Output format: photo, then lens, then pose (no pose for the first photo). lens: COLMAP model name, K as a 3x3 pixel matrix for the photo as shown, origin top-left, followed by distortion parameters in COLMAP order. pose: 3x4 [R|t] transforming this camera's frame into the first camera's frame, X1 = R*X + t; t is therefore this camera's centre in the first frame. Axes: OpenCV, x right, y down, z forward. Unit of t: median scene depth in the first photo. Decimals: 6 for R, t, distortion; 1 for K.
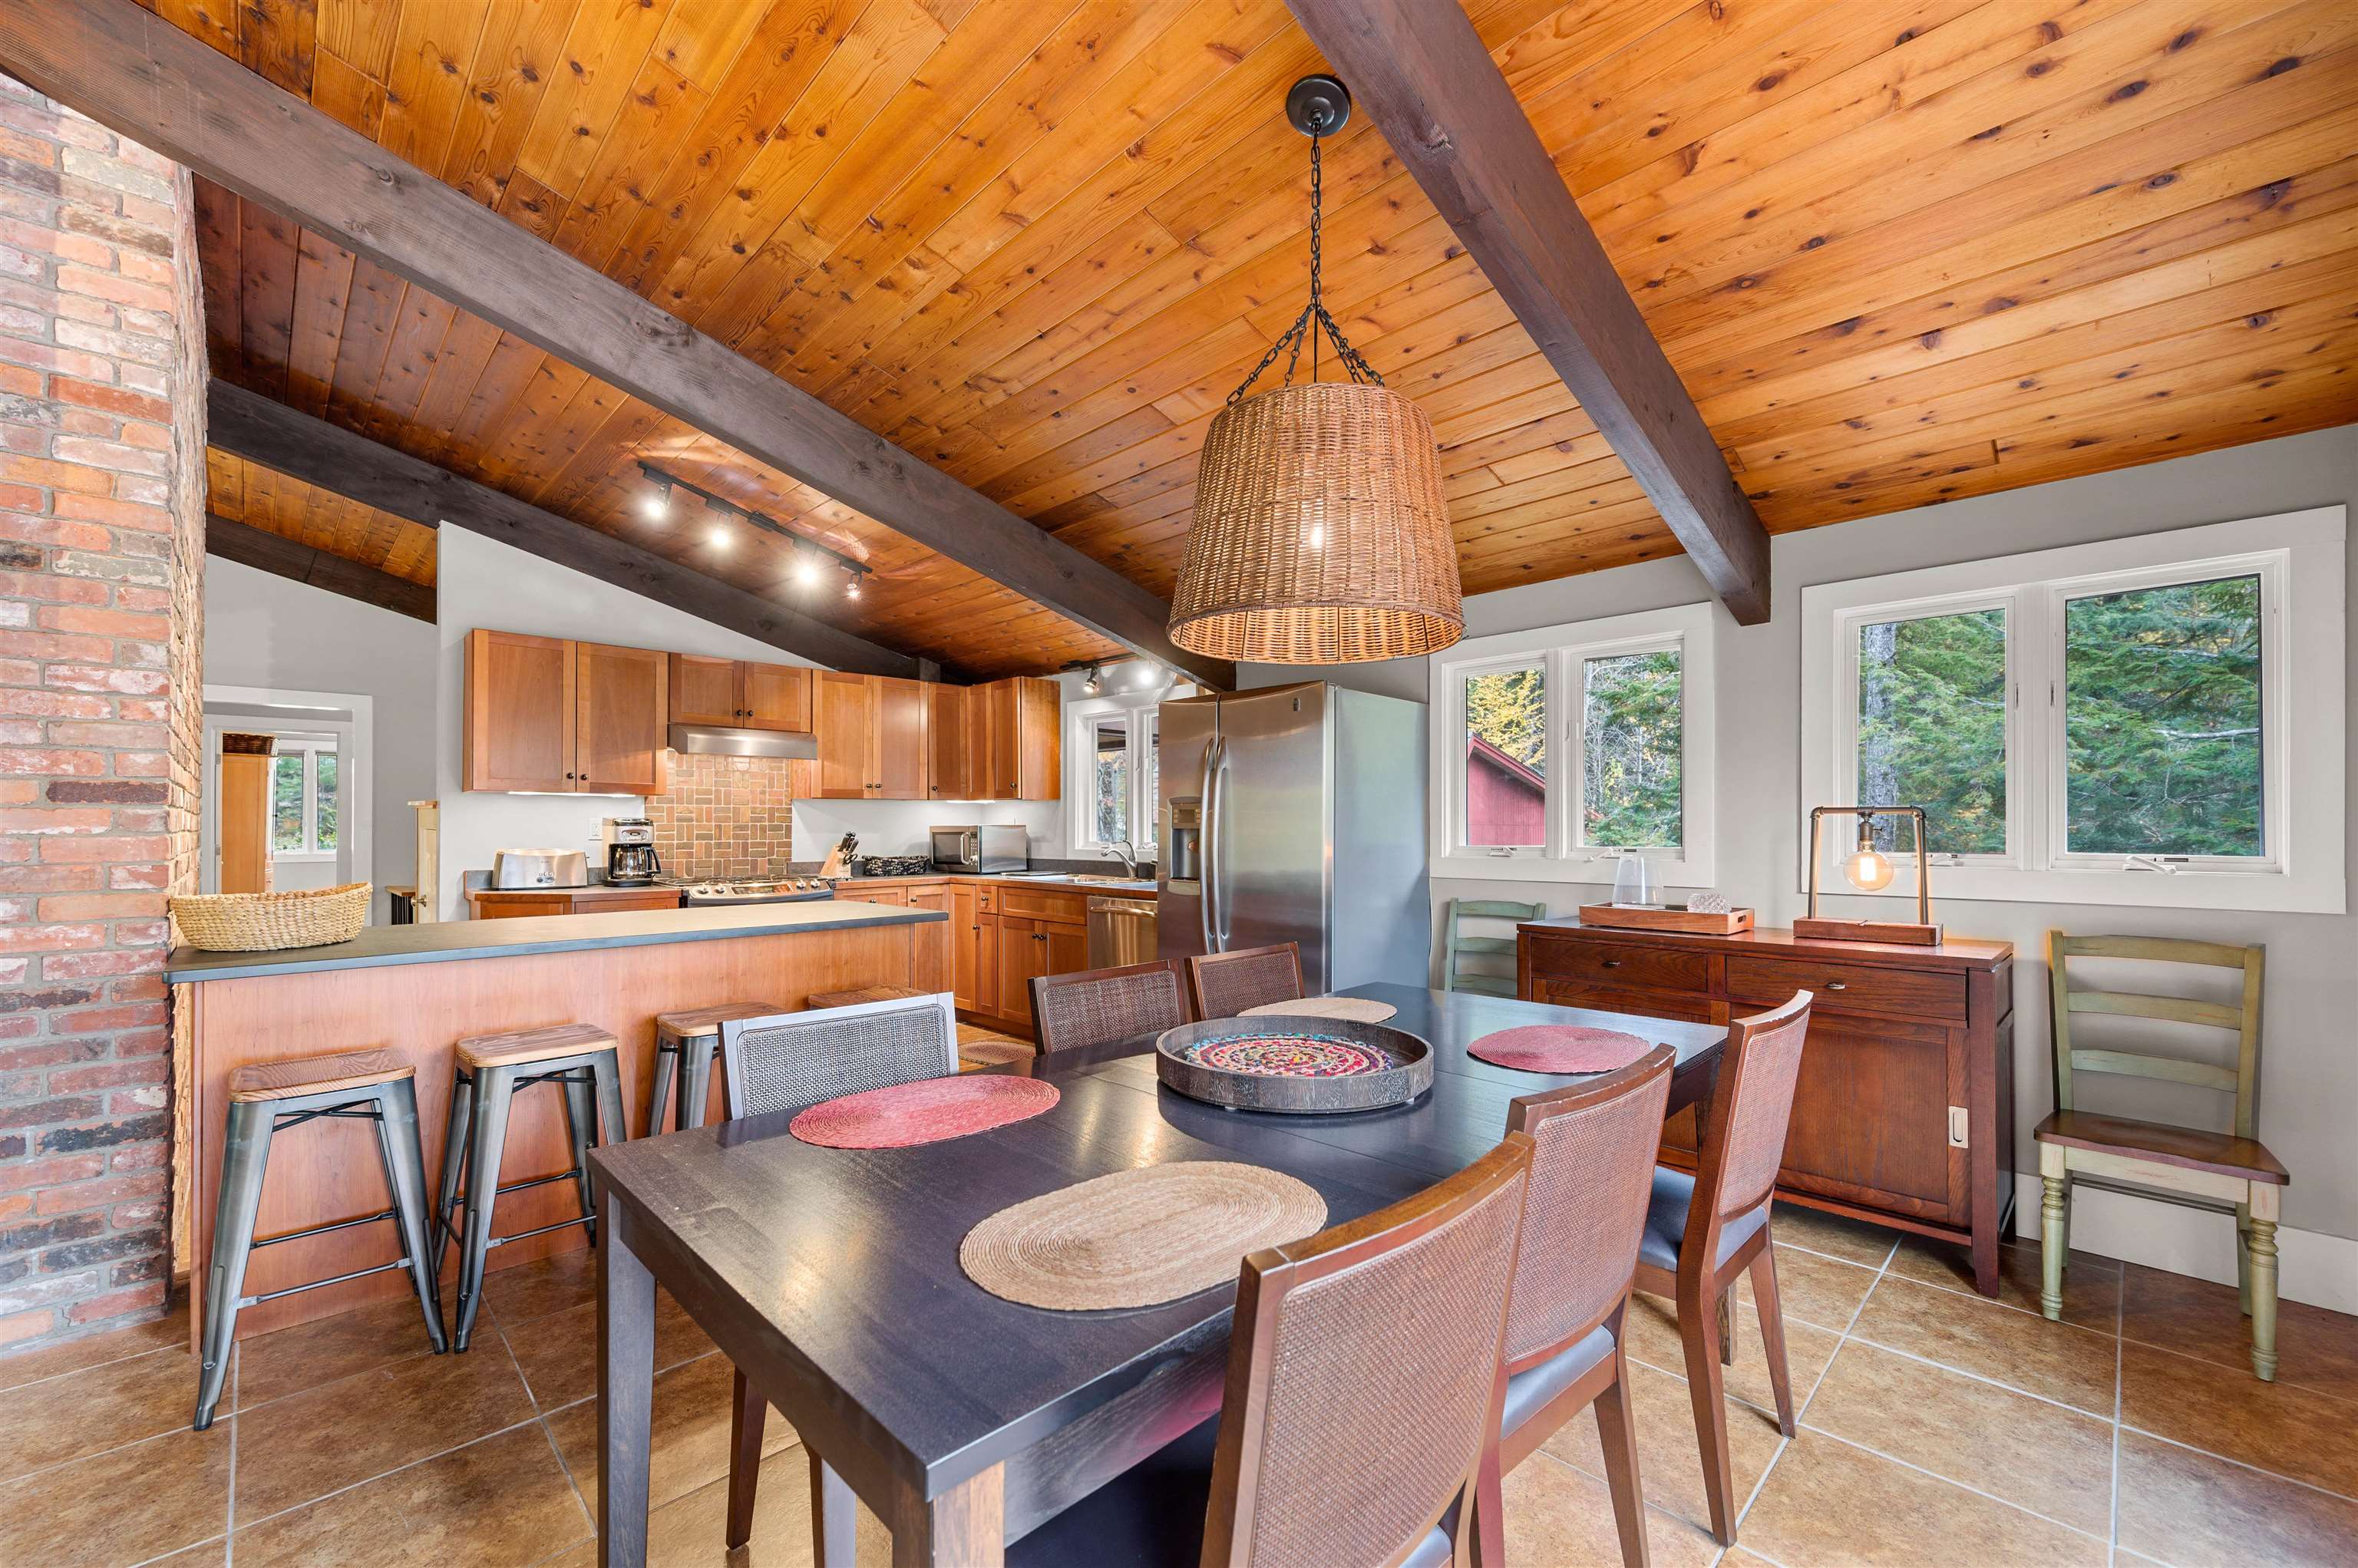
lens RADIAL K [[932.7, 0, 1165.1], [0, 932.7, 822.9], [0, 0, 1]] dist [-0.001015, -0.000092]
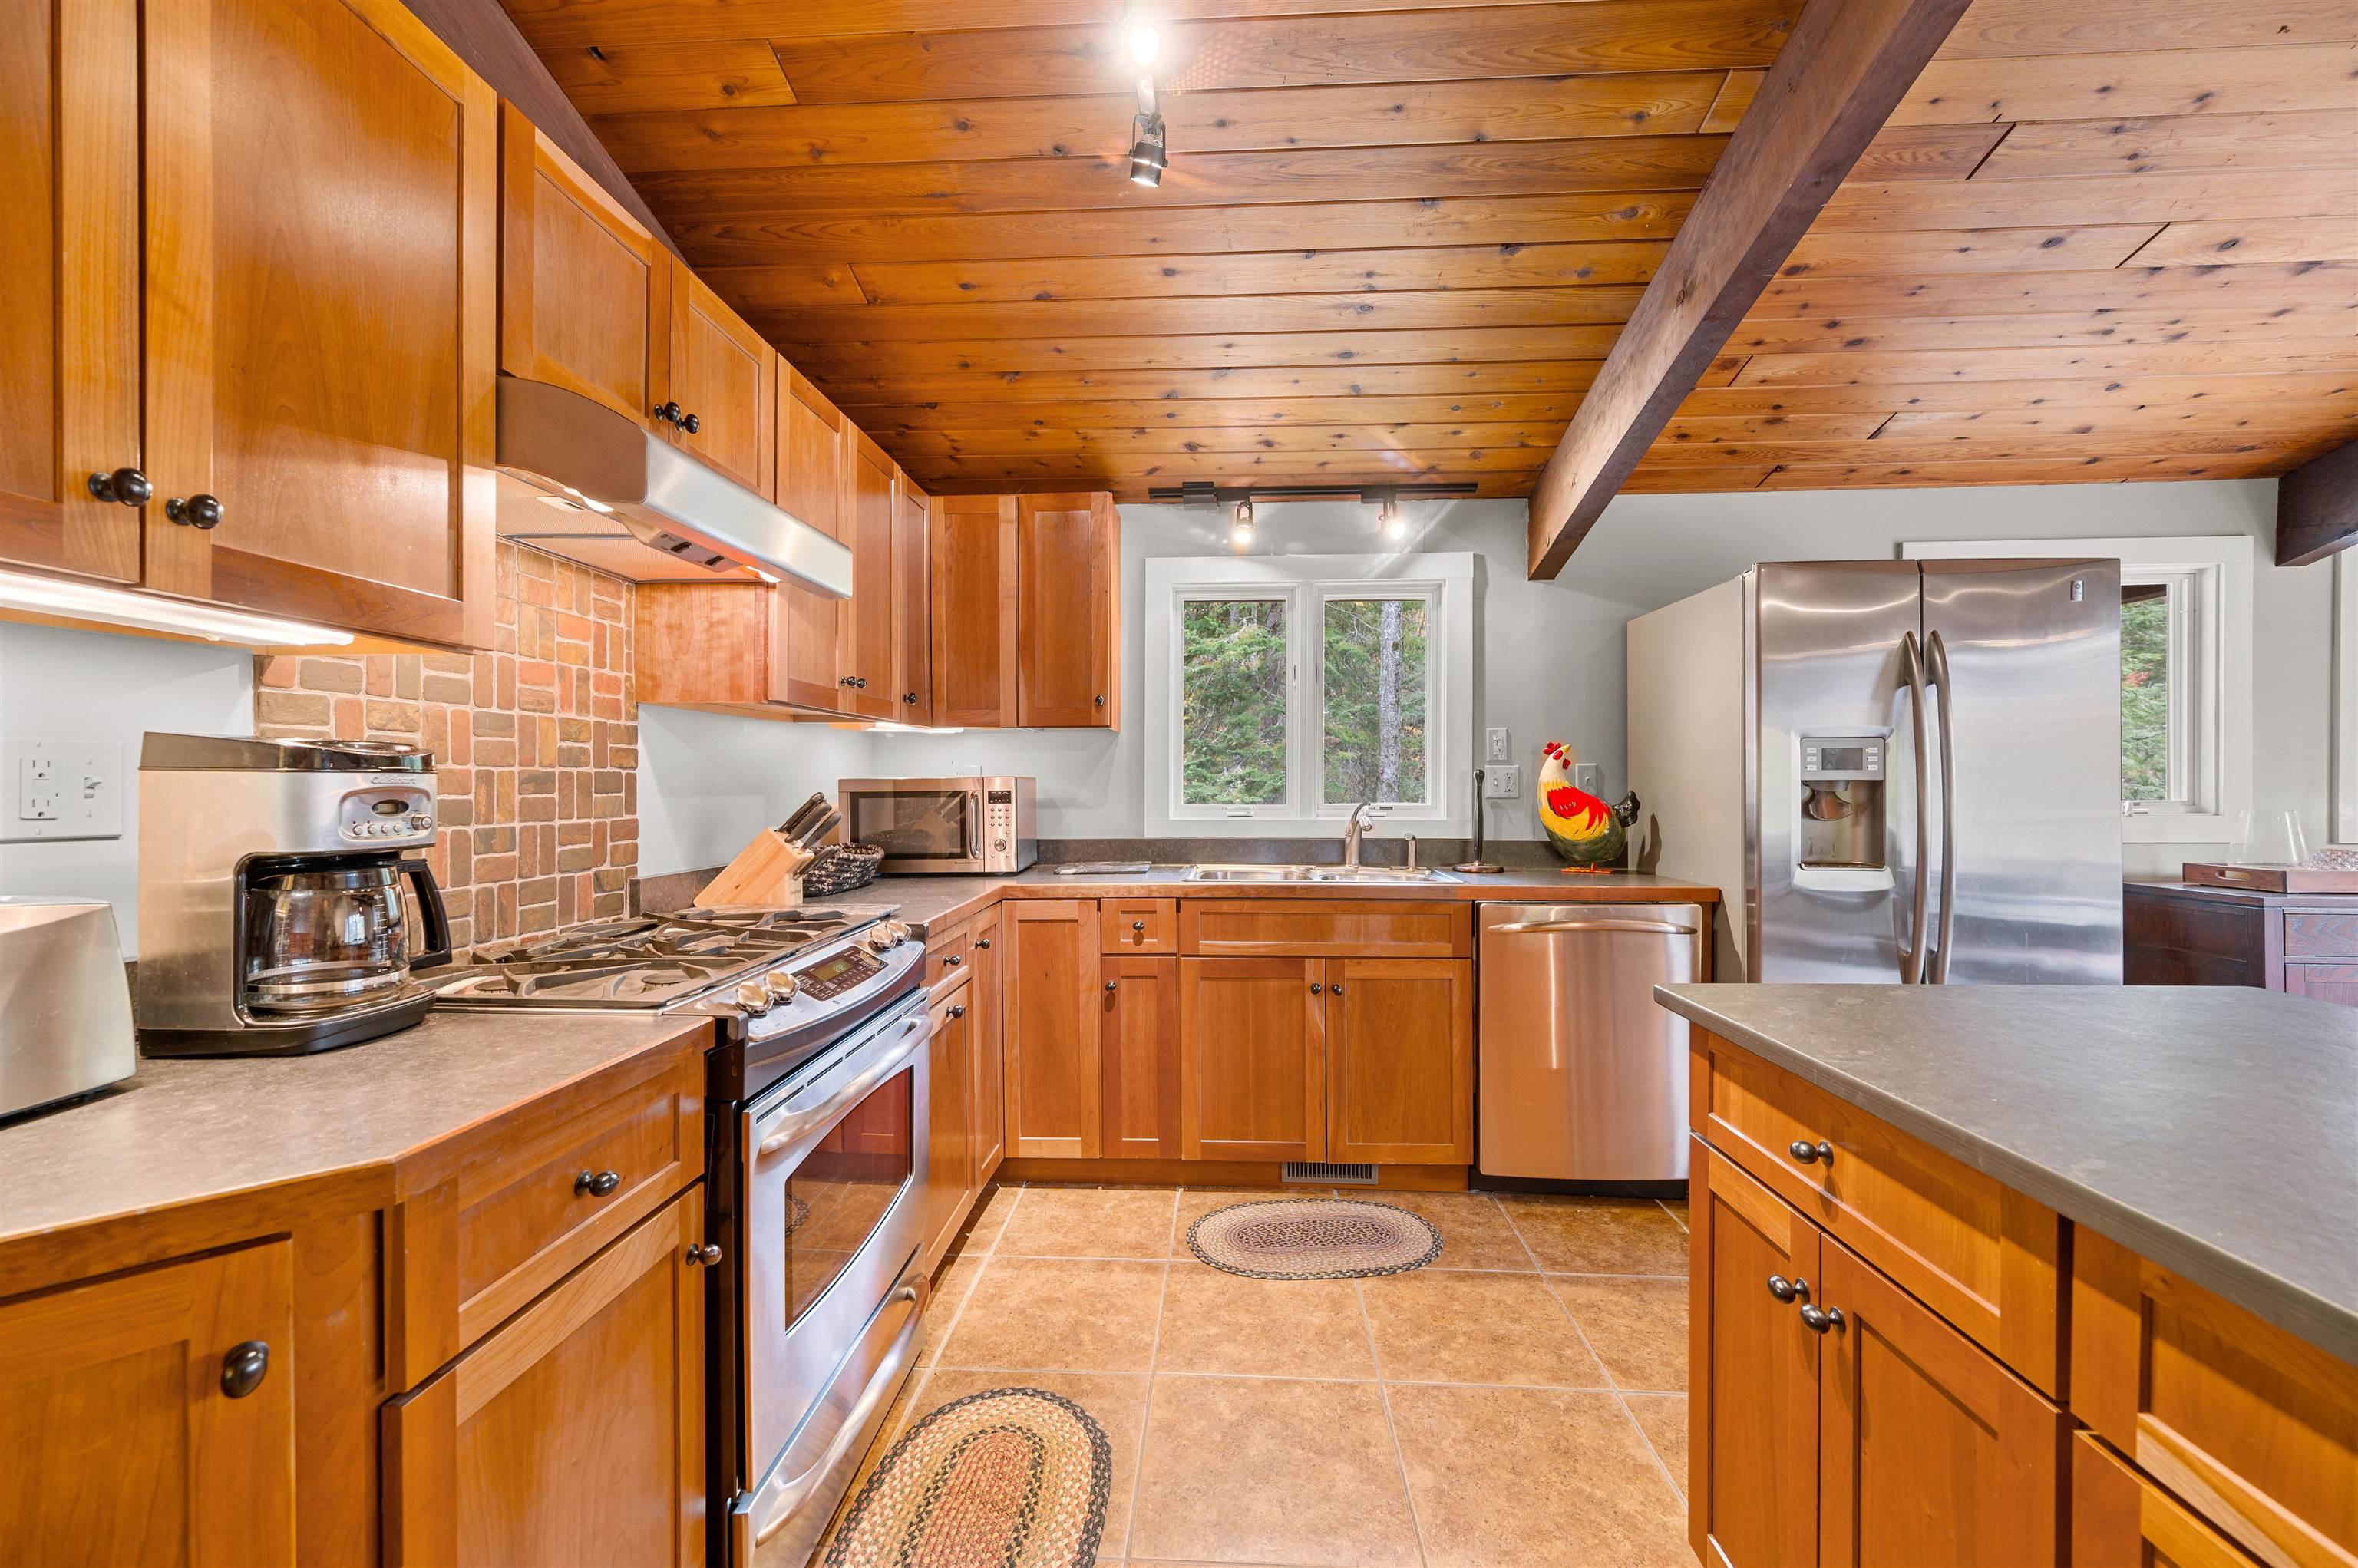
lens RADIAL K [[932.7, 0, 1172.8], [0, 932.7, 788.3], [0, 0, 1]] dist [-0.001015, -0.000092]
pose [[0.742809, -0.006521, 0.669472, -0.514912], [0.000027, 0.999953, 0.009710, 0.004089], [-0.669504, -0.007194, 0.742774, 0.627975]]
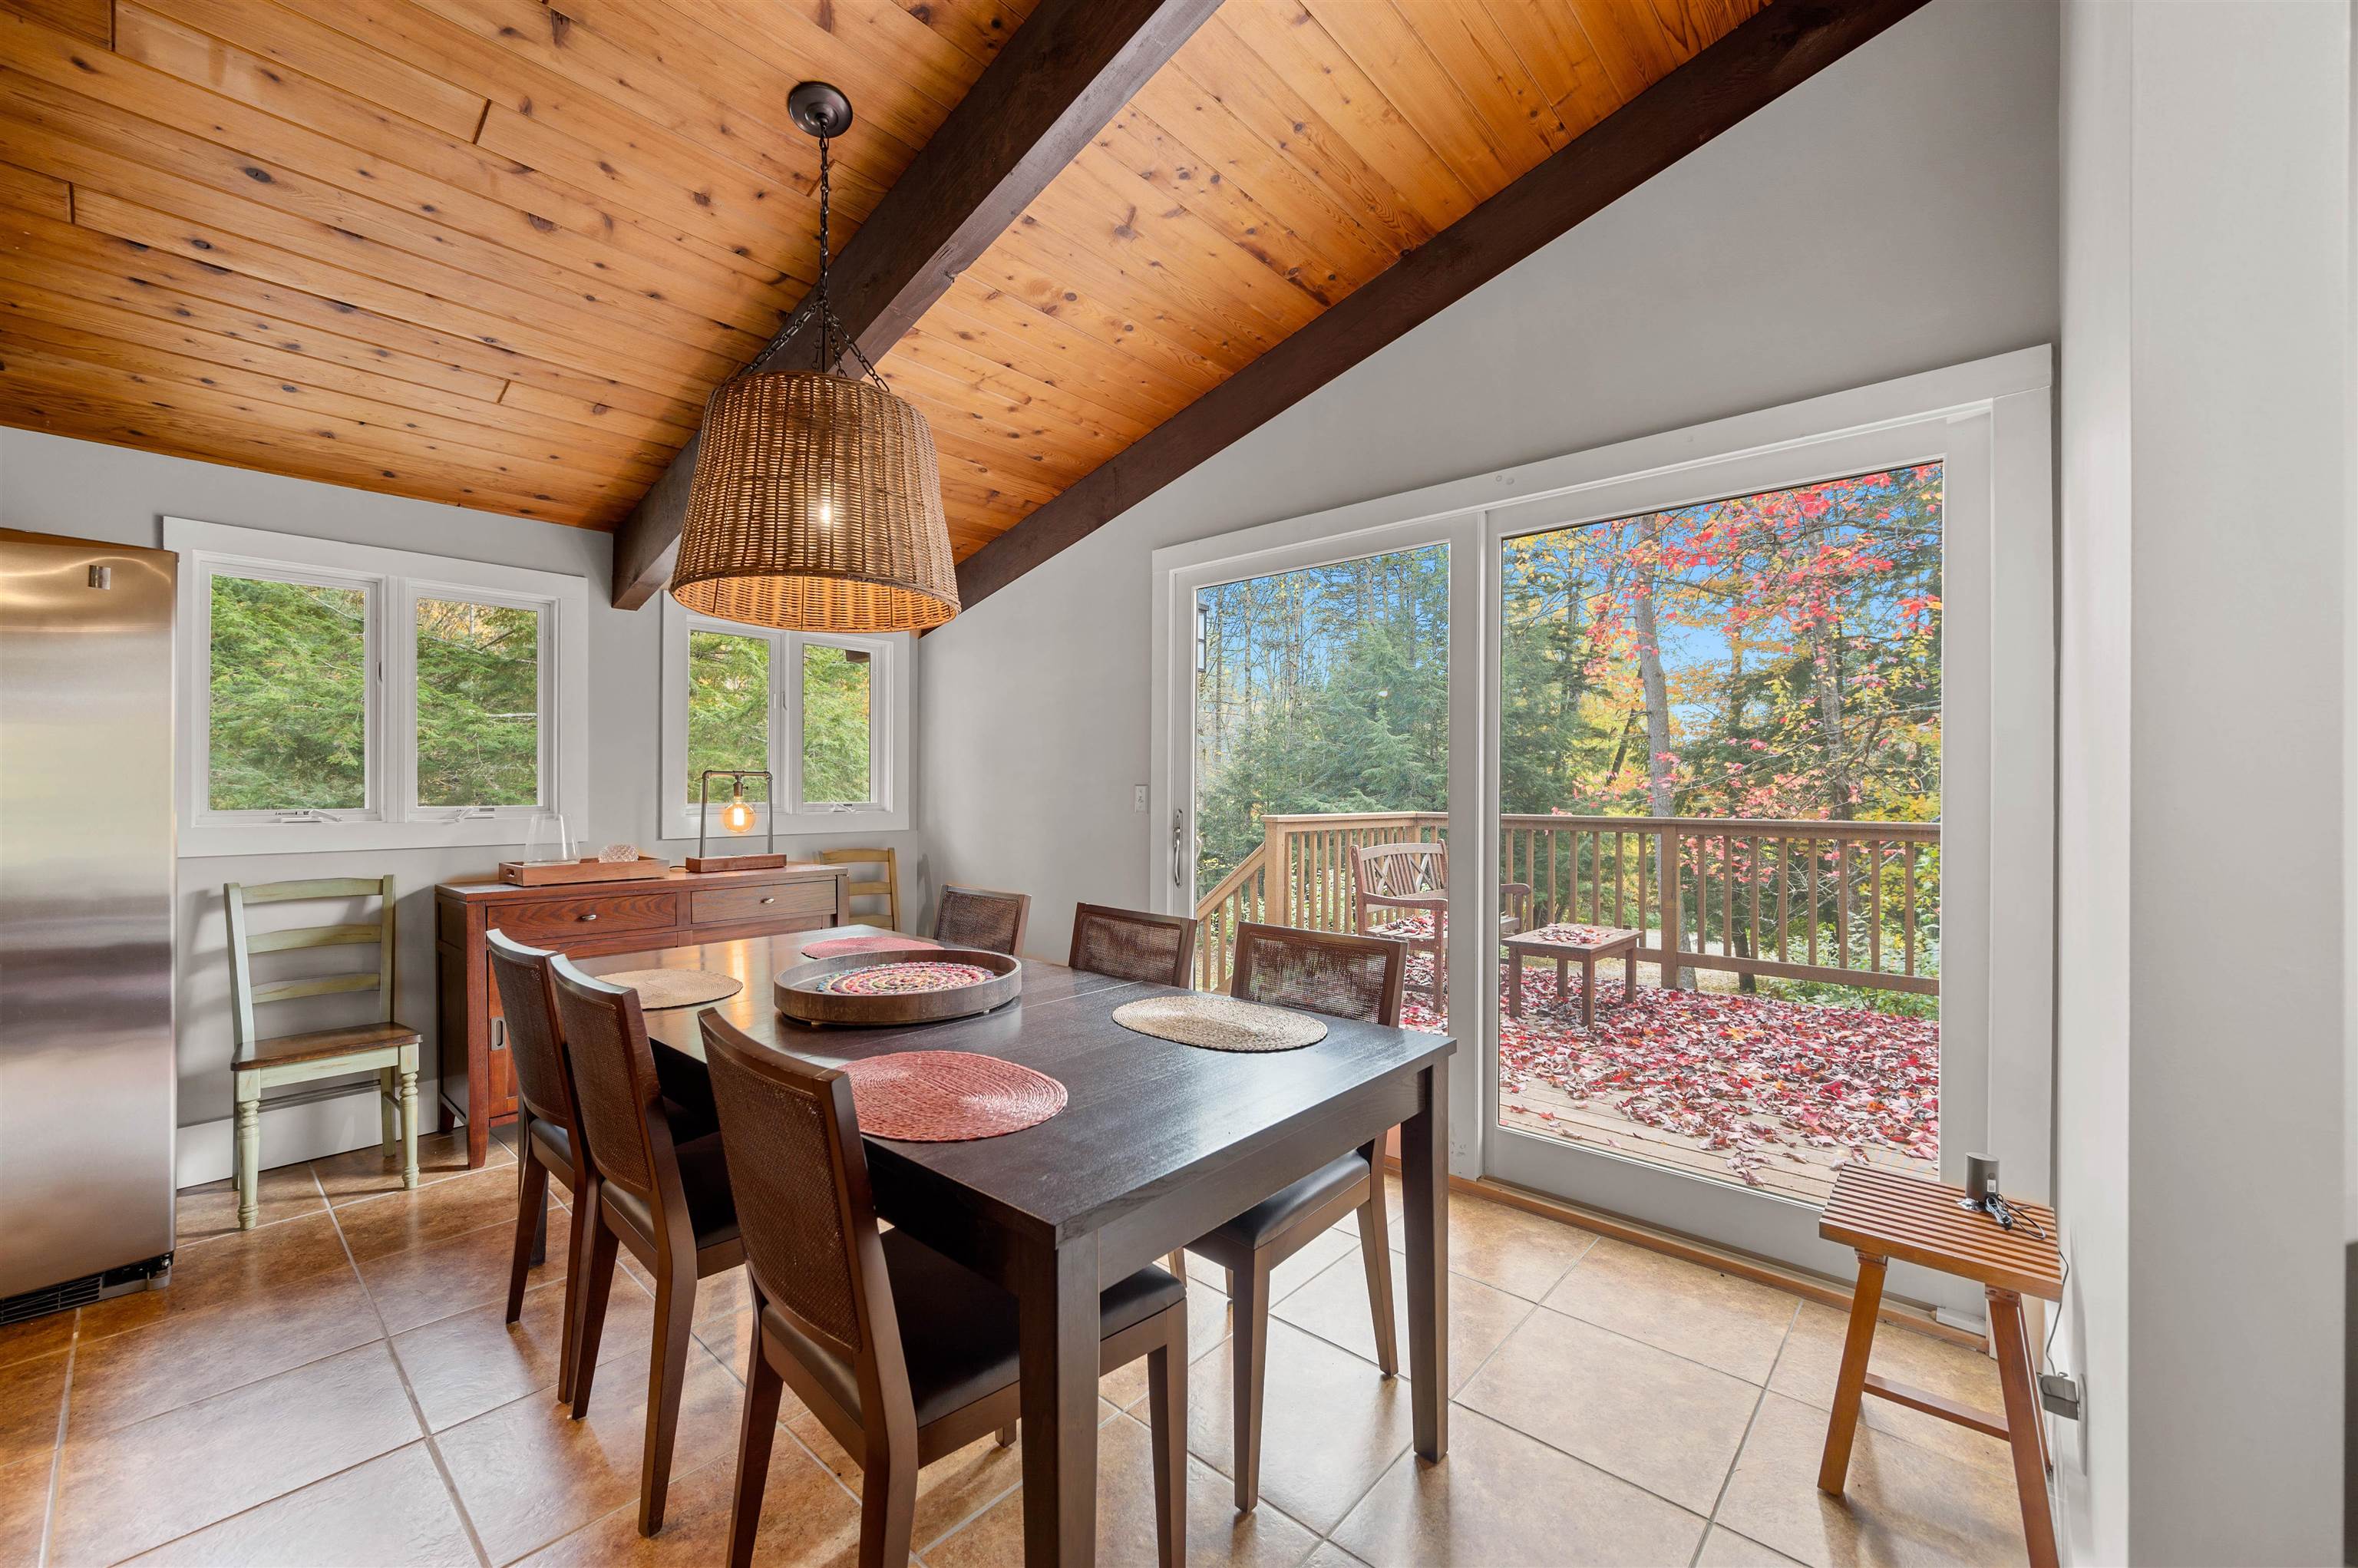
lens RADIAL K [[932.7, 0, 1174.6], [0, 932.7, 788.6], [0, 0, 1]] dist [-0.001015, -0.000092]
pose [[-0.067810, 0.001602, 0.997697, -0.332081], [-0.004949, 0.999986, -0.001942, 0.004058], [-0.997686, -0.005070, -0.067801, 0.237383]]
